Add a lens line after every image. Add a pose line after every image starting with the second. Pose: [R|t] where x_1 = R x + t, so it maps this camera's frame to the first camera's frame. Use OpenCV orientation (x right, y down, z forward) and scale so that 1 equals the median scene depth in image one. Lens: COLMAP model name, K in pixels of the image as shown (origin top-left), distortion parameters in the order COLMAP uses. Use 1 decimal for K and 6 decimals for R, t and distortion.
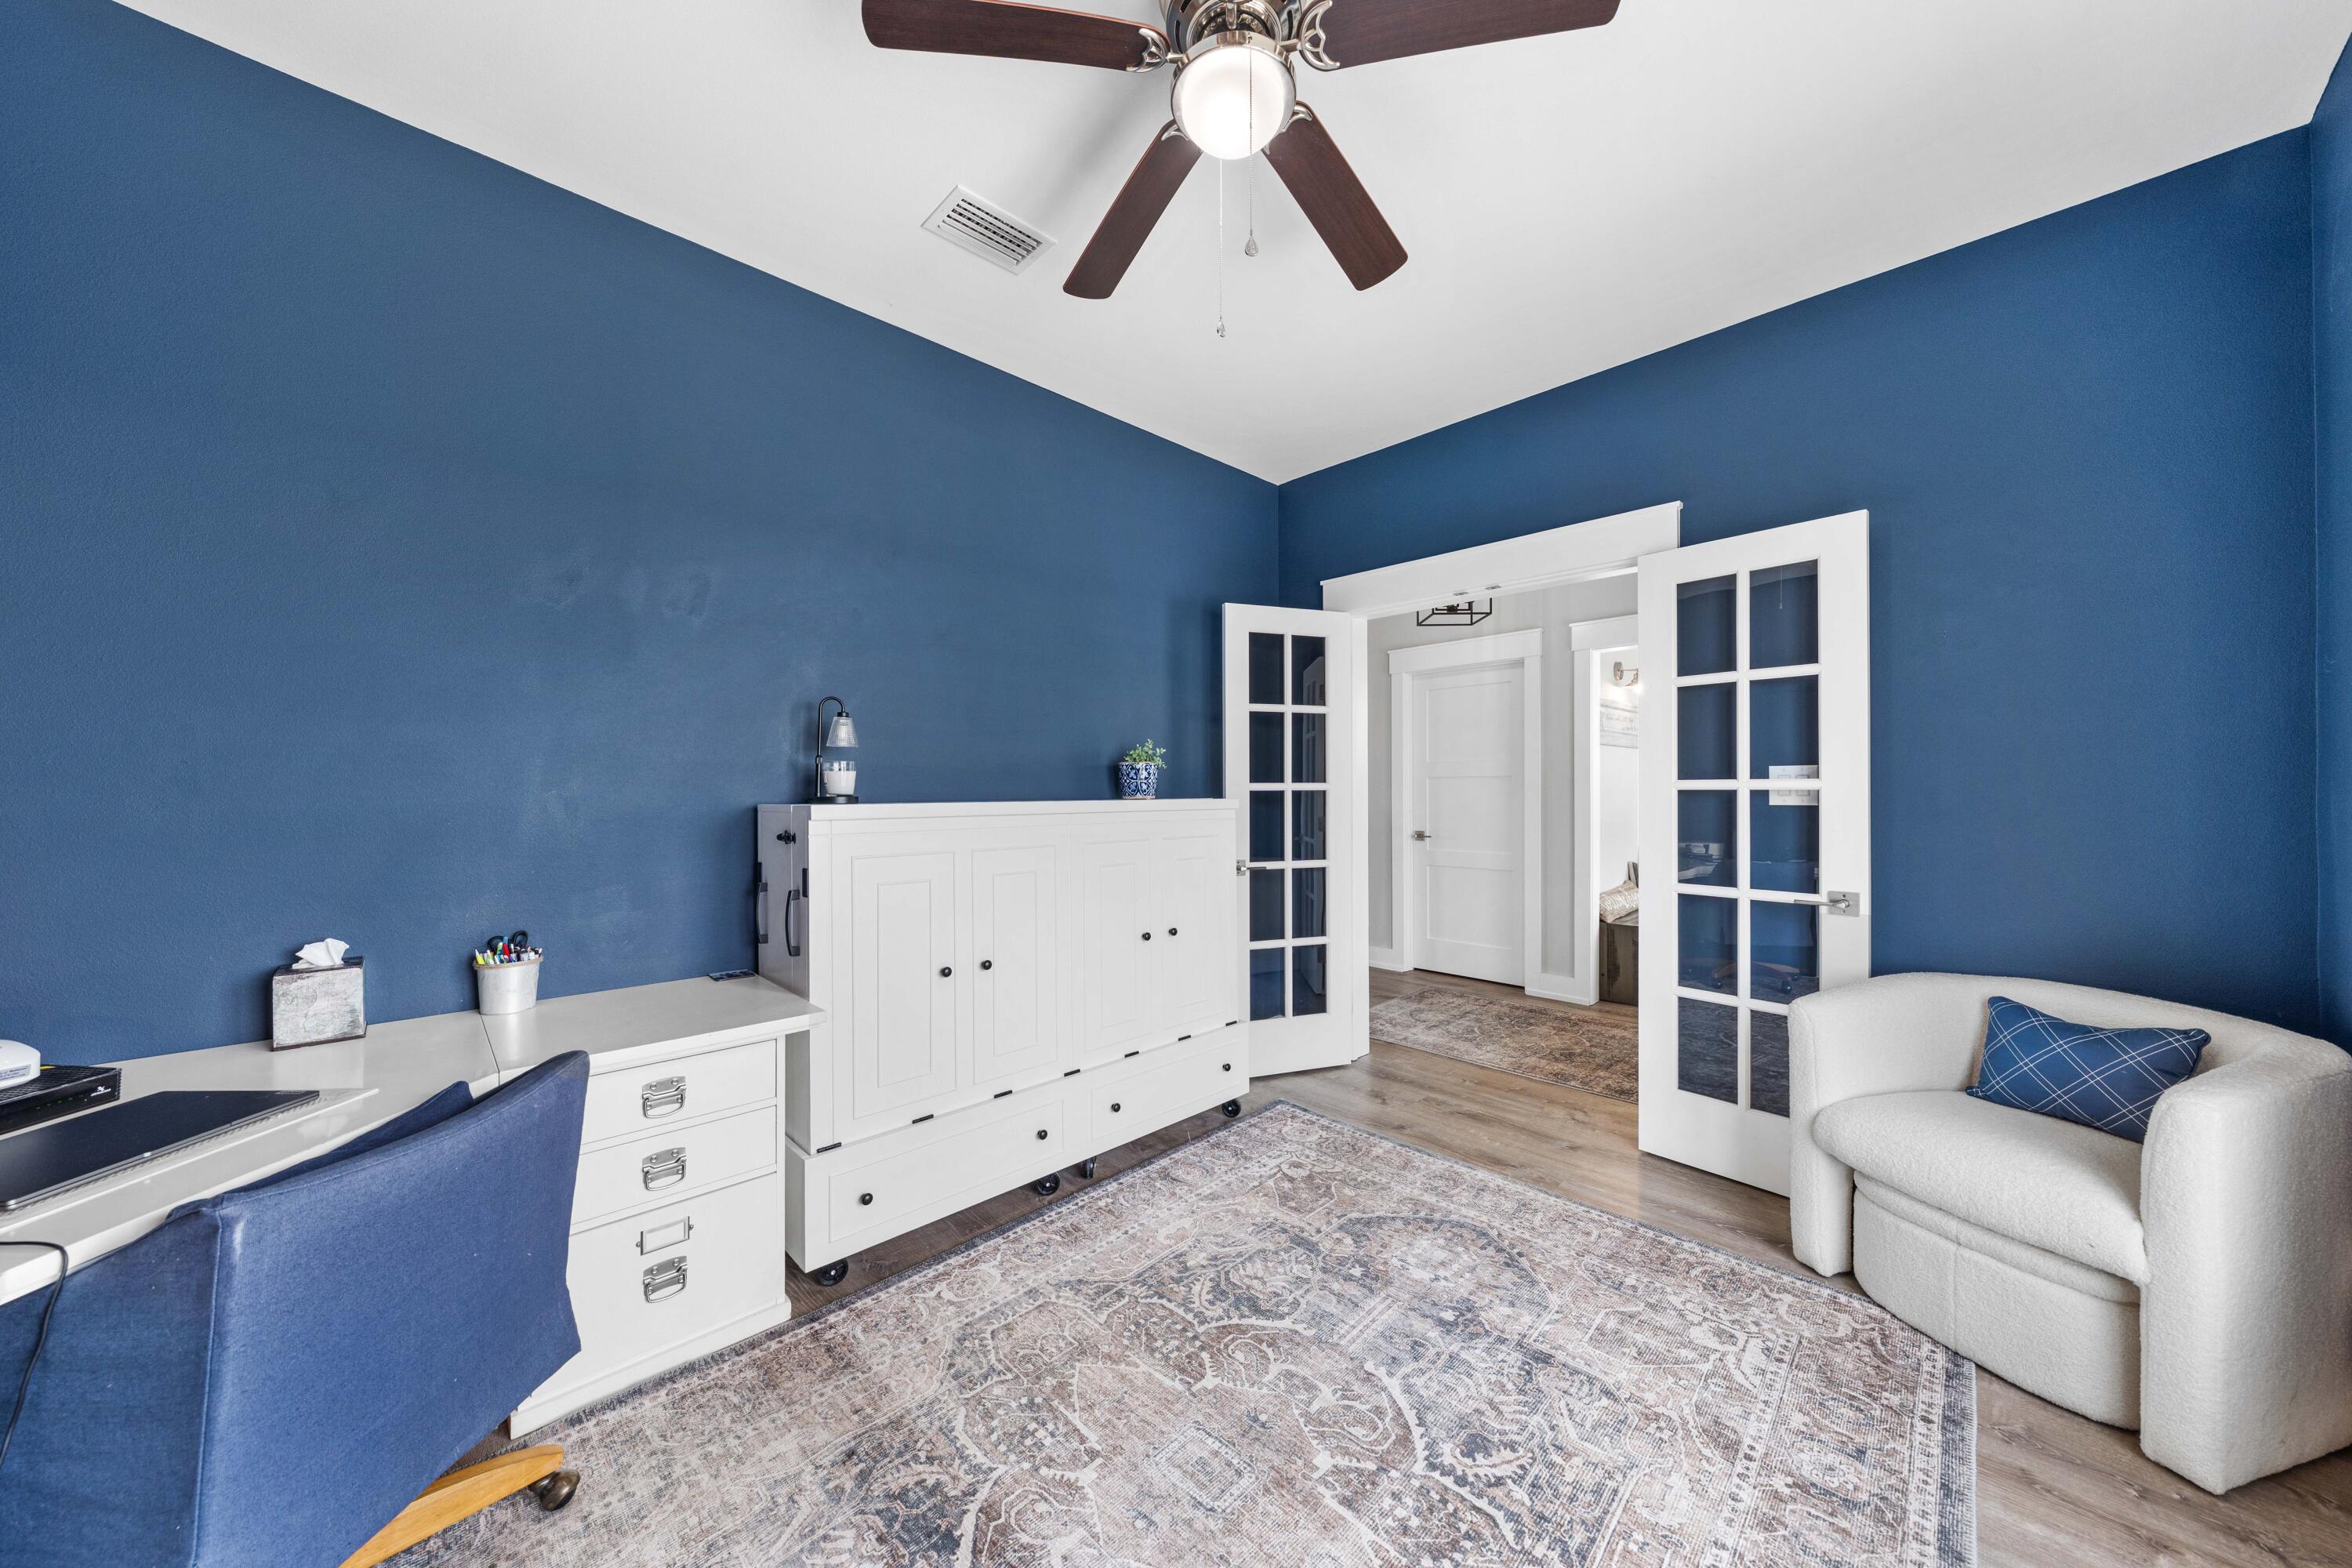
lens RADIAL K [[790.4, 0, 1187.0], [0, 790.4, 789.1], [0, 0, 1]] dist [-0.001350, -0.000041]
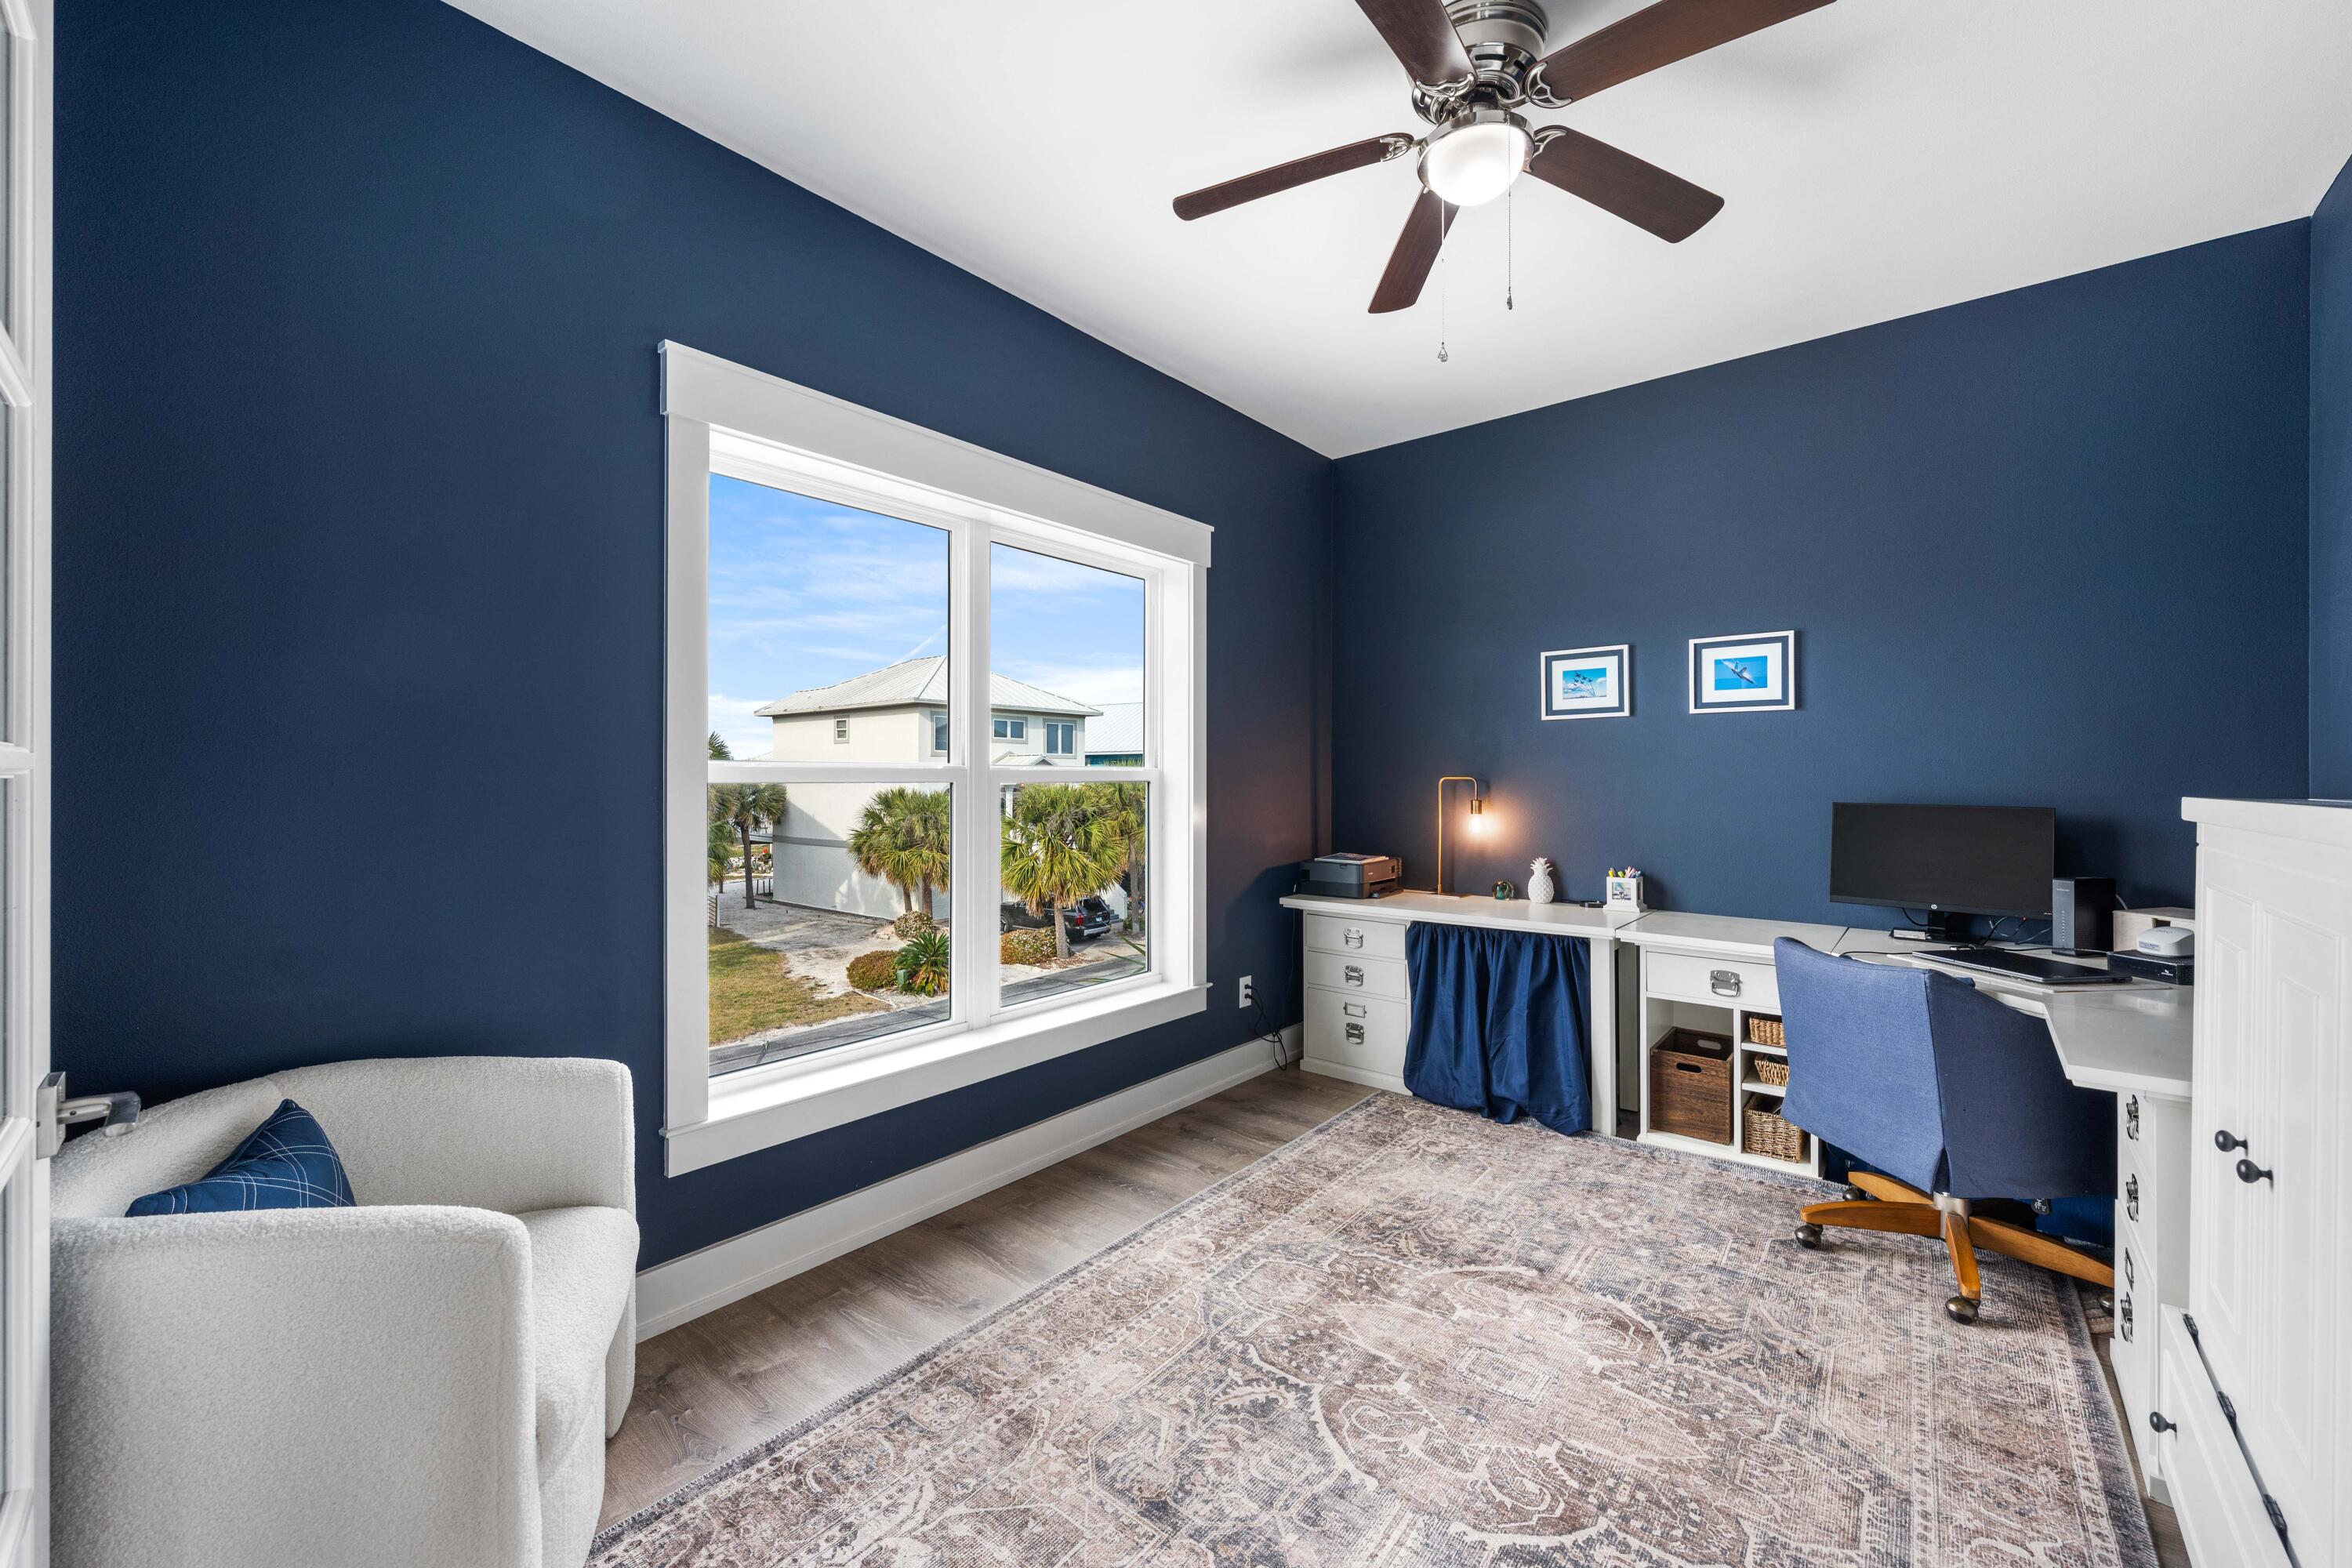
lens RADIAL K [[984.8, 0, 1169.9], [0, 984.8, 779.9], [0, 0, 1]] dist [0.002566, 0.000254]
pose [[-0.995080, 0.001091, -0.099070, 0.573465], [0.001064, 0.999999, 0.000331, 0.003026], [0.099070, 0.000224, -0.995080, 2.124071]]
